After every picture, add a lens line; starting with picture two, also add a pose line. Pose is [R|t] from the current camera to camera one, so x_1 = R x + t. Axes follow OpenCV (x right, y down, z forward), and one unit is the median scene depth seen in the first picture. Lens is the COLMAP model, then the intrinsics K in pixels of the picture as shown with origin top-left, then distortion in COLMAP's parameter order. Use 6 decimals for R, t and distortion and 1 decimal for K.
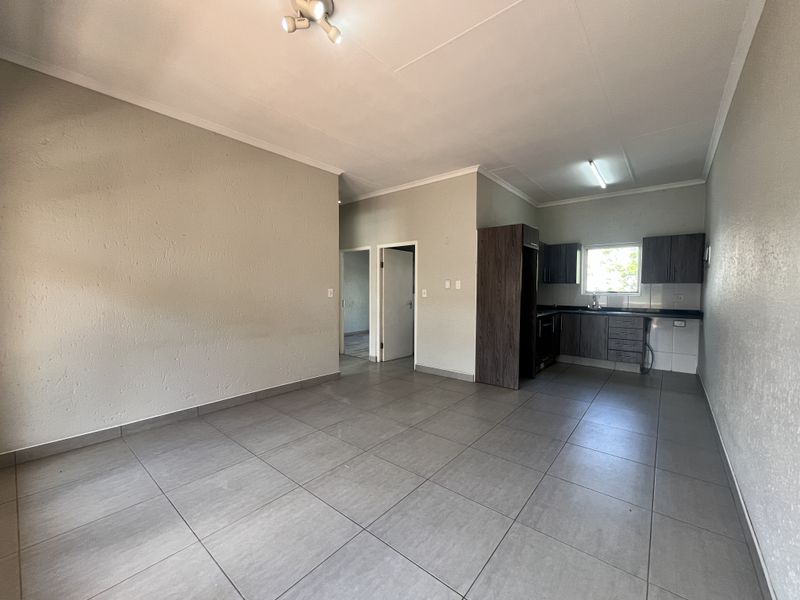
lens RADIAL K [[324.9, 0, 400.4], [0, 324.9, 302.3], [0, 0, 1]] dist [-0.002357, -0.000147]
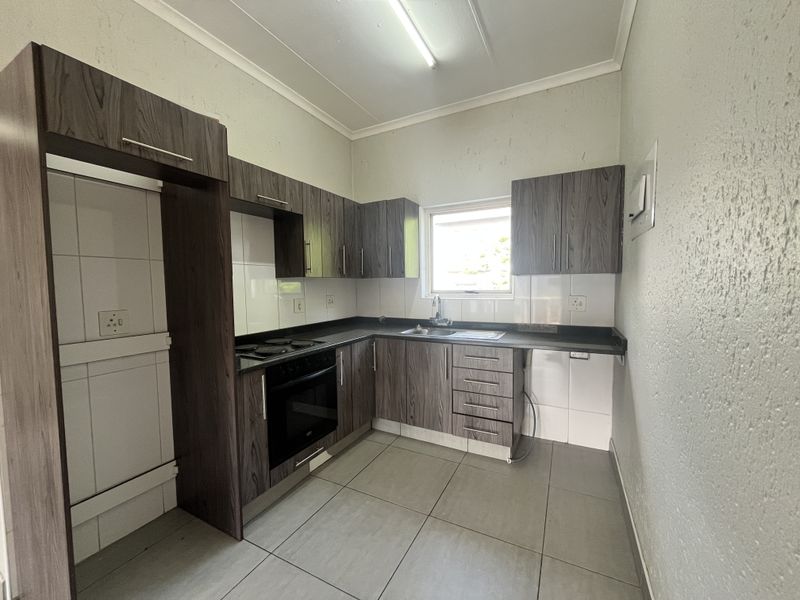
lens RADIAL K [[324.9, 0, 400.4], [0, 324.9, 302.3], [0, 0, 1]] dist [-0.002357, -0.000147]
pose [[0.976611, -0.026710, 0.213350, 0.500378], [0.024457, 0.999614, 0.013194, -0.029657], [-0.213620, -0.007668, 0.976887, 0.587879]]
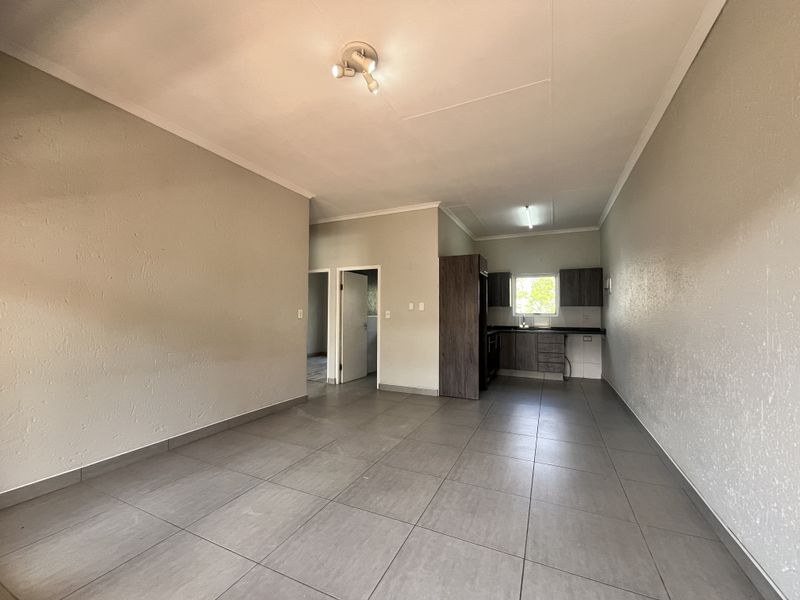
lens RADIAL K [[324.9, 0, 400.4], [0, 324.9, 302.3], [0, 0, 1]] dist [-0.002357, -0.000147]
pose [[0.967102, 0.009576, 0.254209, -0.161446], [0.010000, 0.997088, -0.075605, 0.013239], [-0.254193, 0.075660, 0.964190, -0.033291]]
